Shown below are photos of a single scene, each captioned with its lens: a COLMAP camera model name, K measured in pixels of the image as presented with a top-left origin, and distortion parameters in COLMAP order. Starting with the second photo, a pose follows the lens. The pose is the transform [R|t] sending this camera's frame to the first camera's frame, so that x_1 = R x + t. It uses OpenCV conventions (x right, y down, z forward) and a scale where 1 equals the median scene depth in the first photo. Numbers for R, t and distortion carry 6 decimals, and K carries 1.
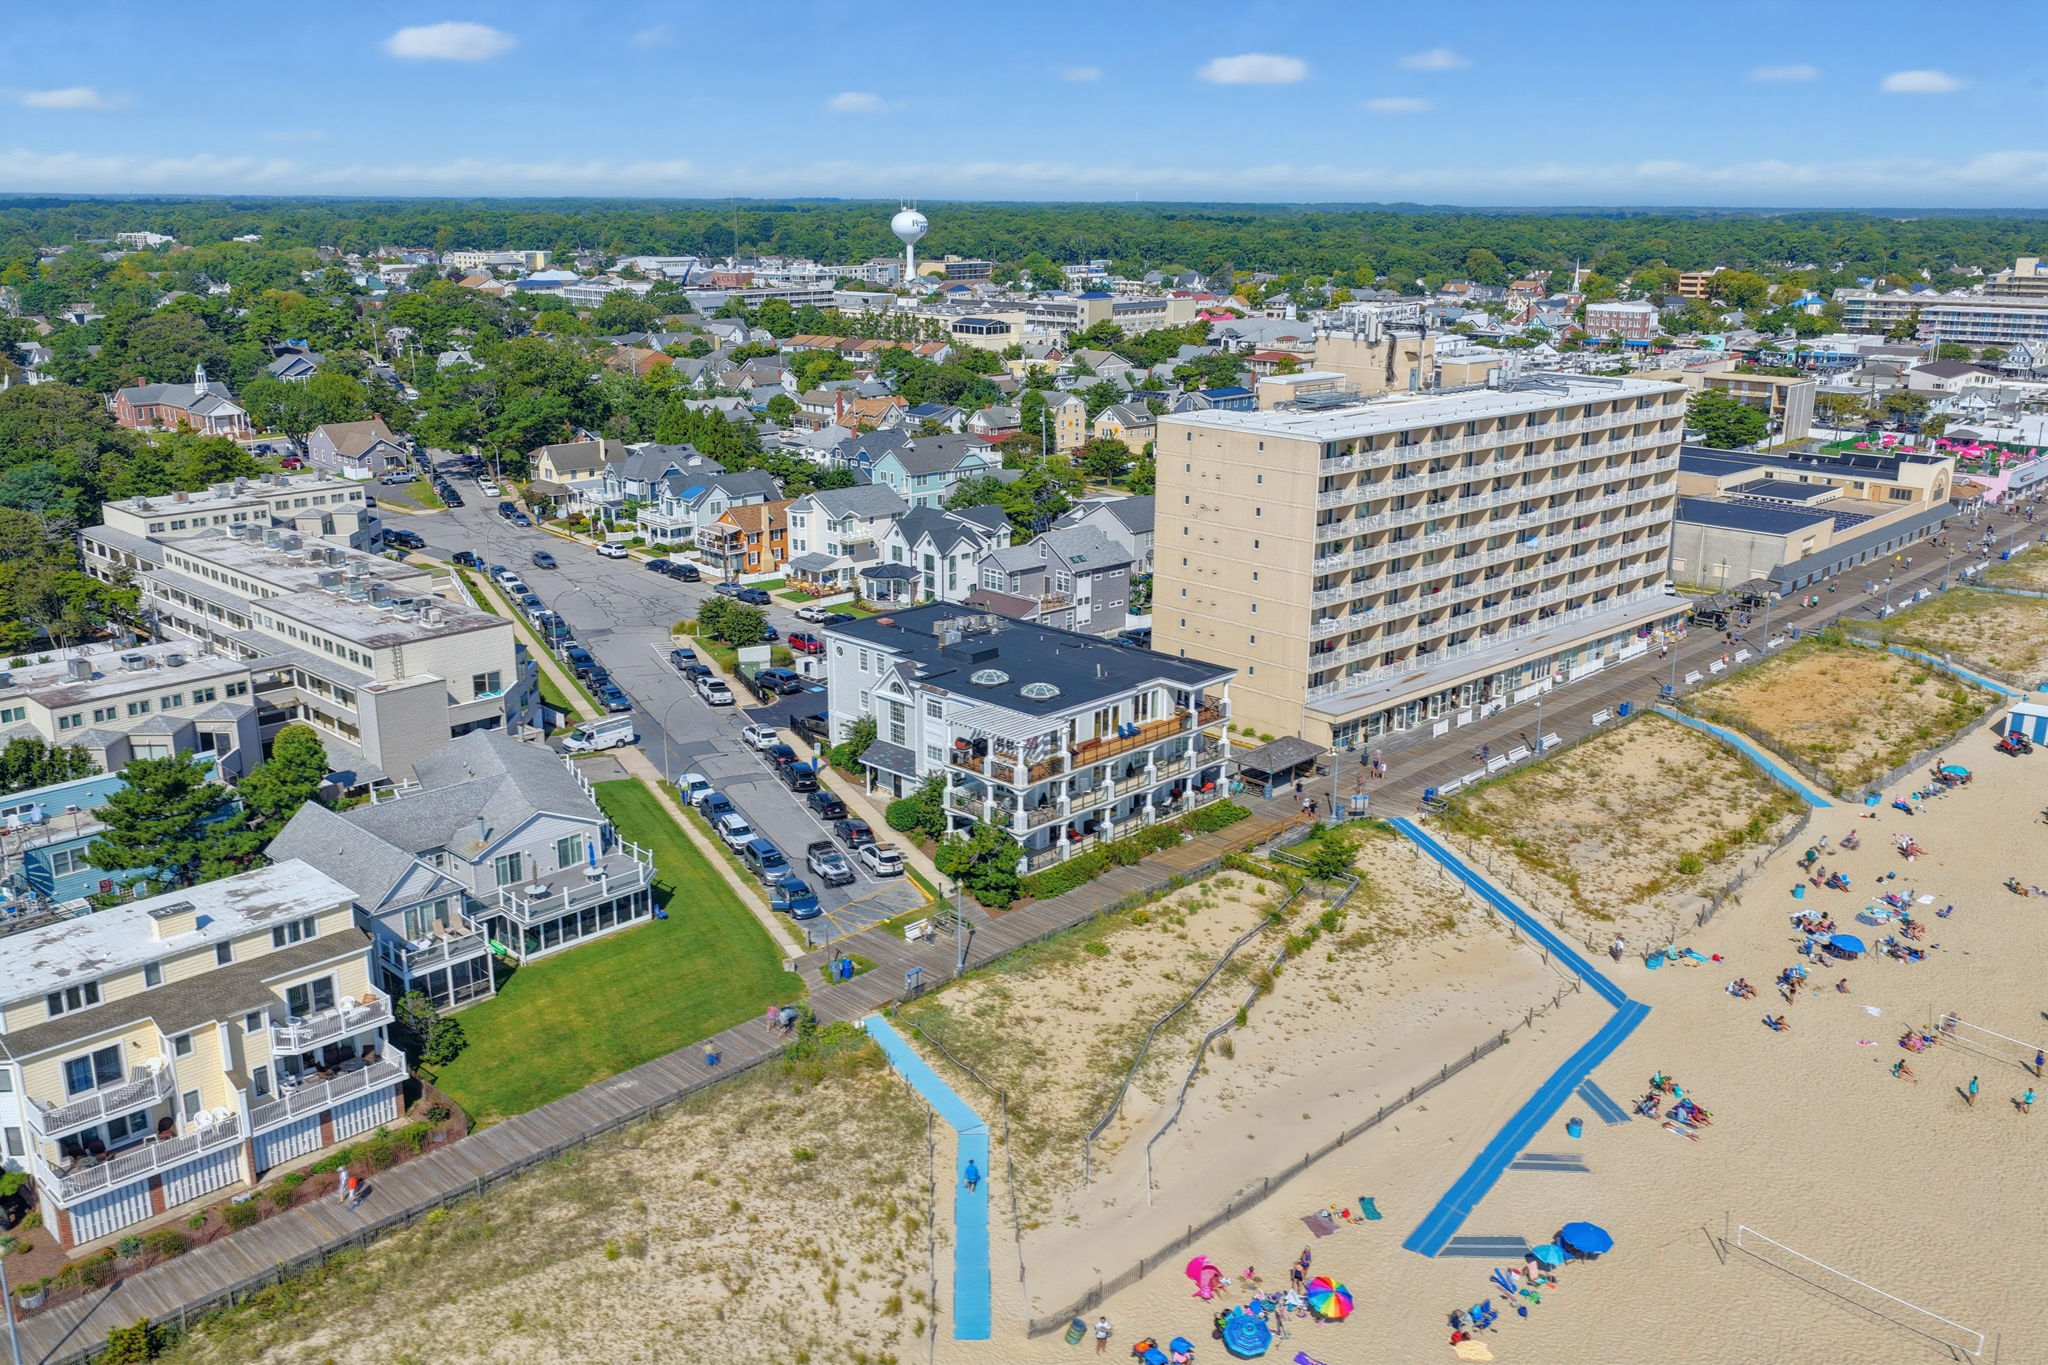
lens RADIAL K [[1699.2, 0, 1024.9], [0, 1699.2, 681.5], [0, 0, 1]] dist [-0.012813, 0.038944]
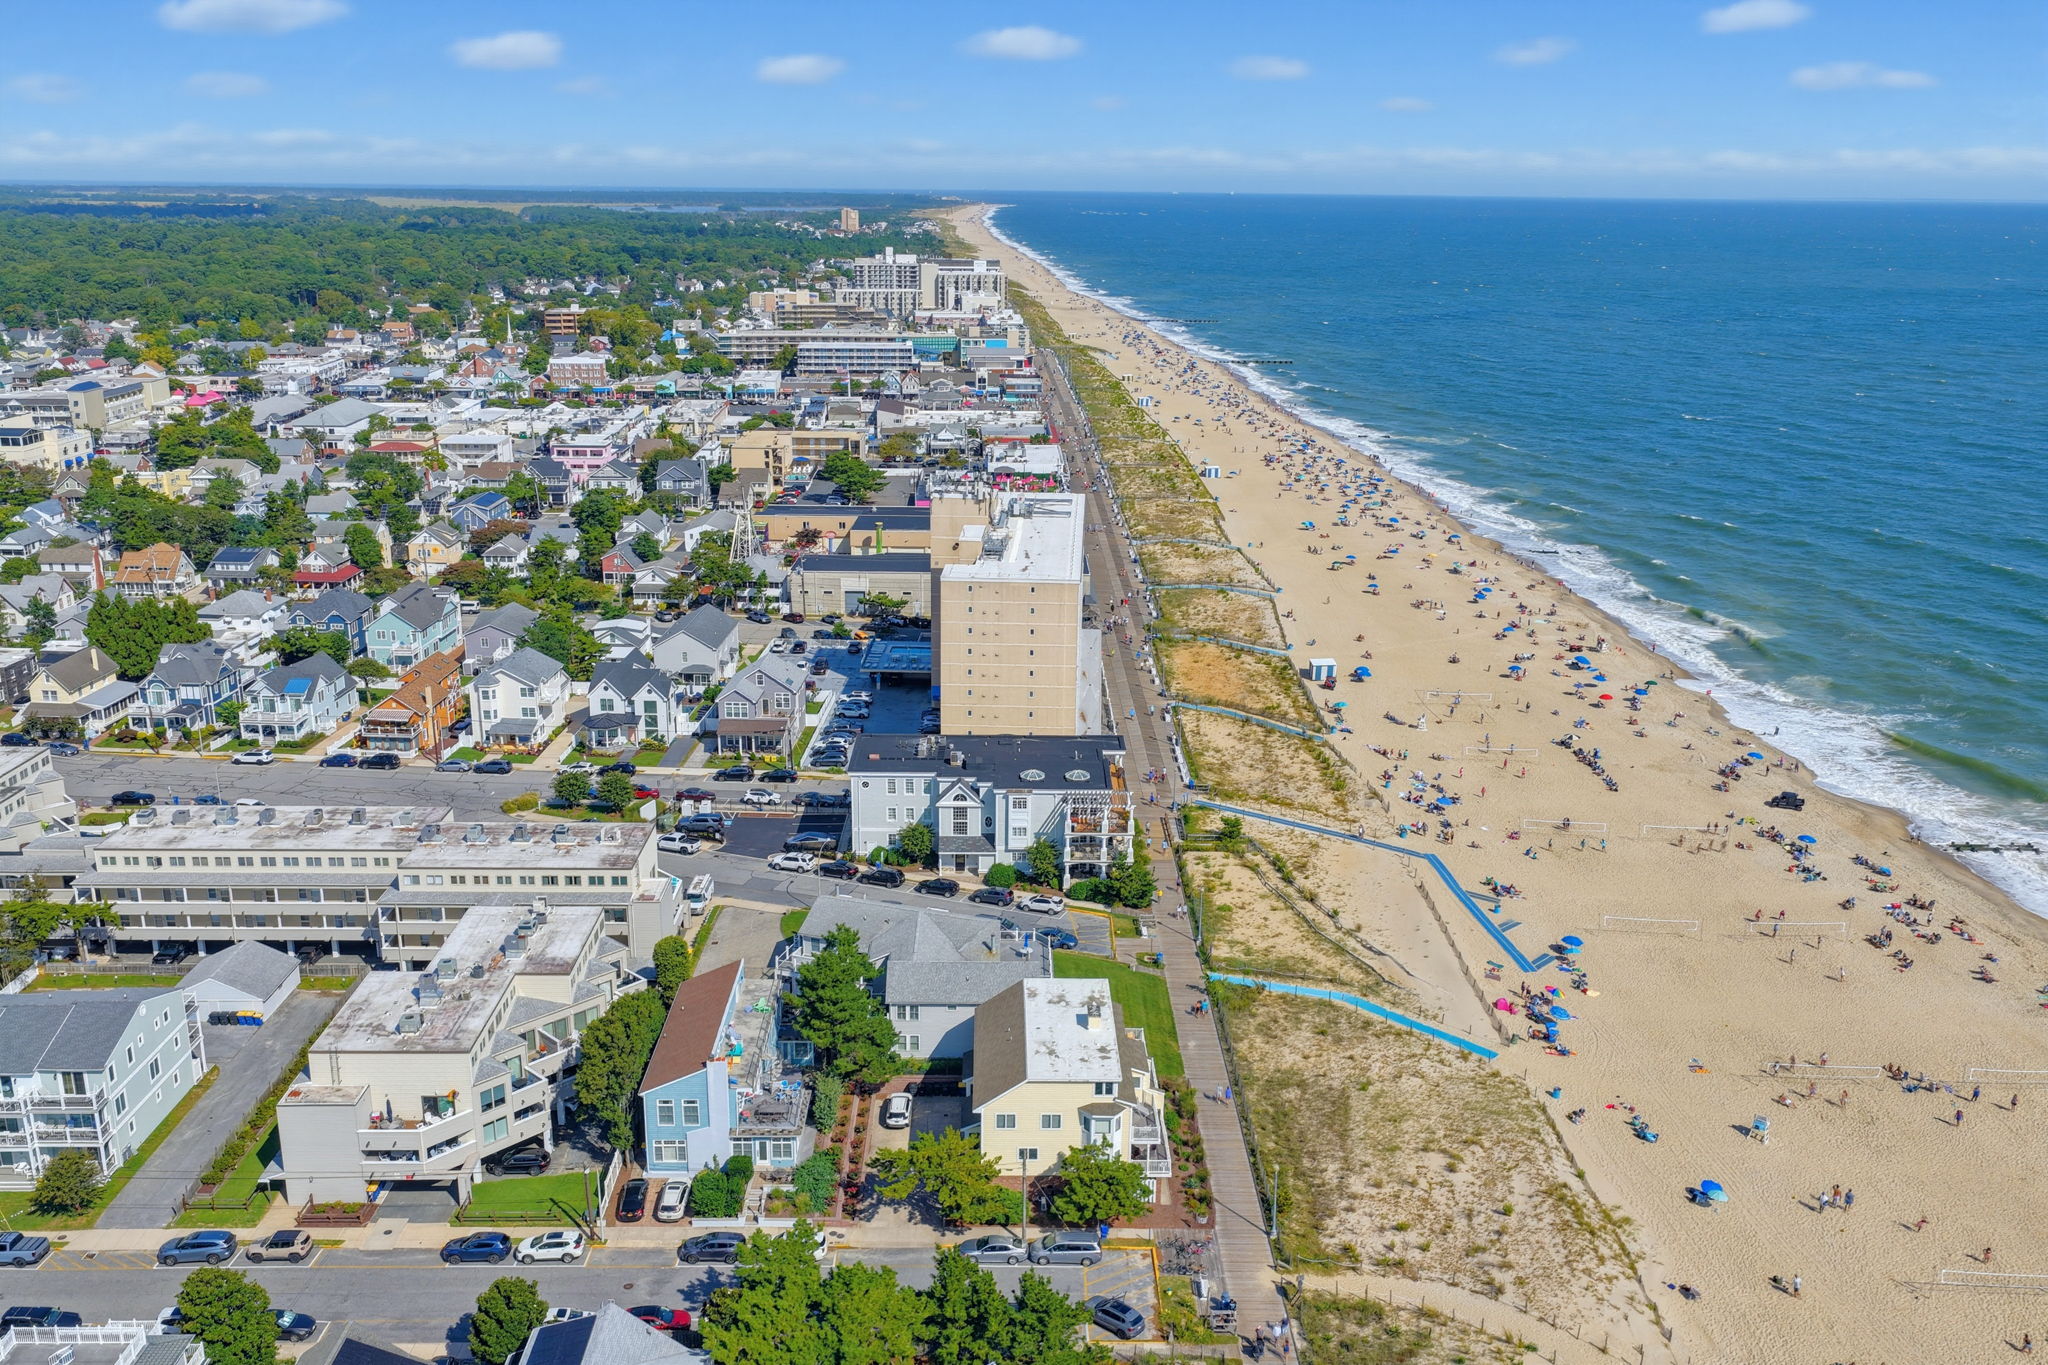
lens RADIAL K [[1699.2, 0, 1024.3], [0, 1699.2, 678.5], [0, 0, 1]] dist [-0.012813, 0.038944]
pose [[0.713822, -0.193695, 0.673008, -0.909636], [0.185013, 0.979007, 0.085530, -0.192473], [-0.675446, 0.063462, 0.734673, -0.113447]]
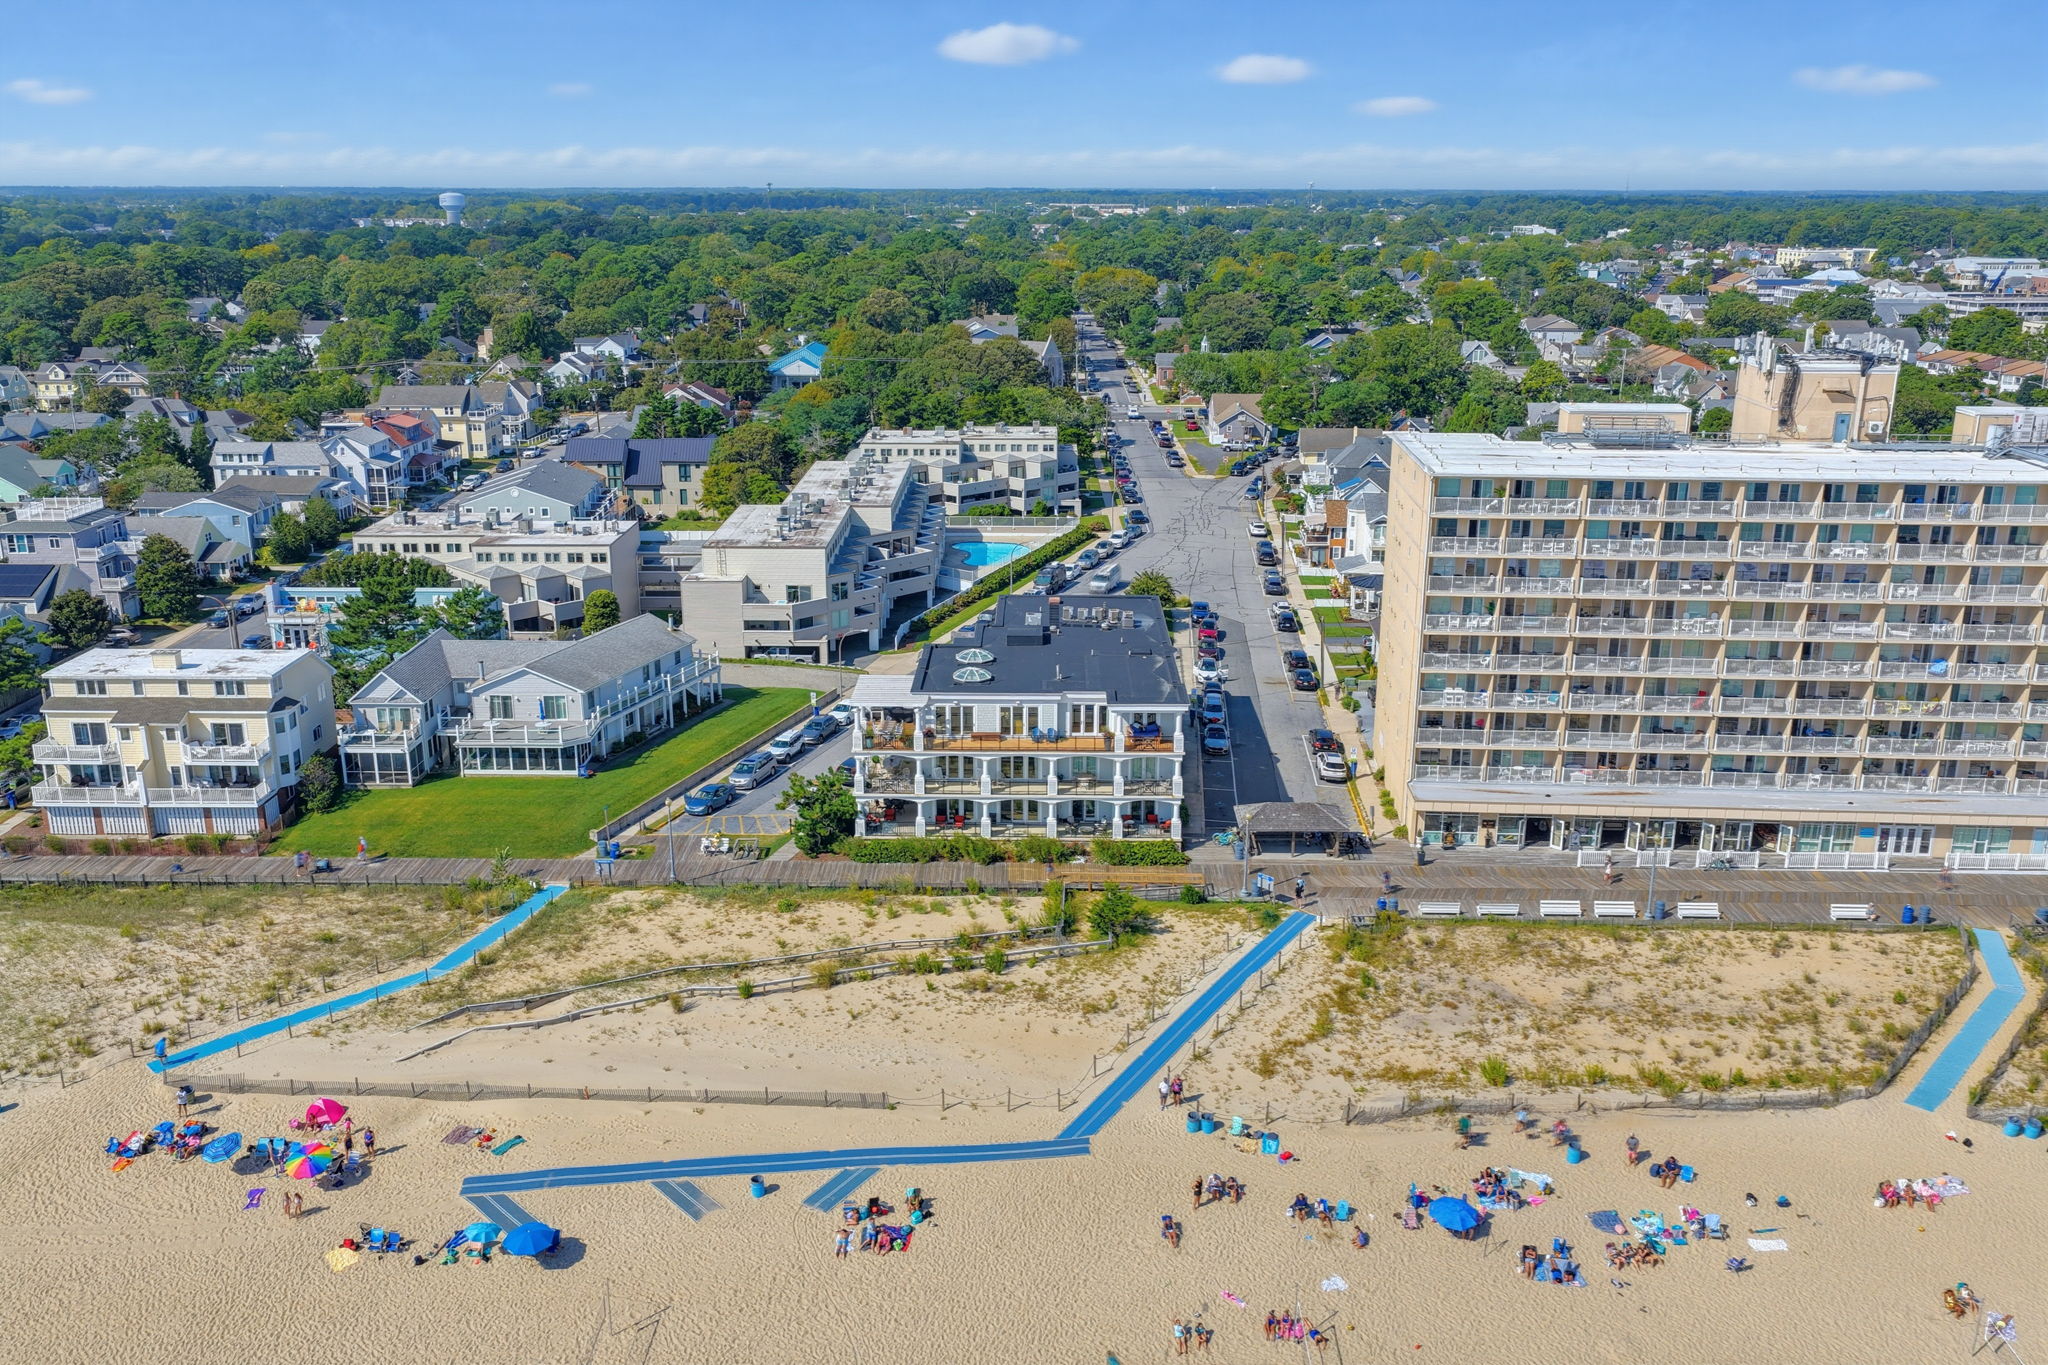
lens RADIAL K [[1699.2, 0, 1025.9], [0, 1699.2, 680.6], [0, 0, 1]] dist [-0.012813, 0.038944]
pose [[0.684898, 0.200386, -0.700543, 0.626859], [-0.199127, 0.976316, 0.084588, -0.070438], [0.700901, 0.081563, 0.708579, 0.259629]]
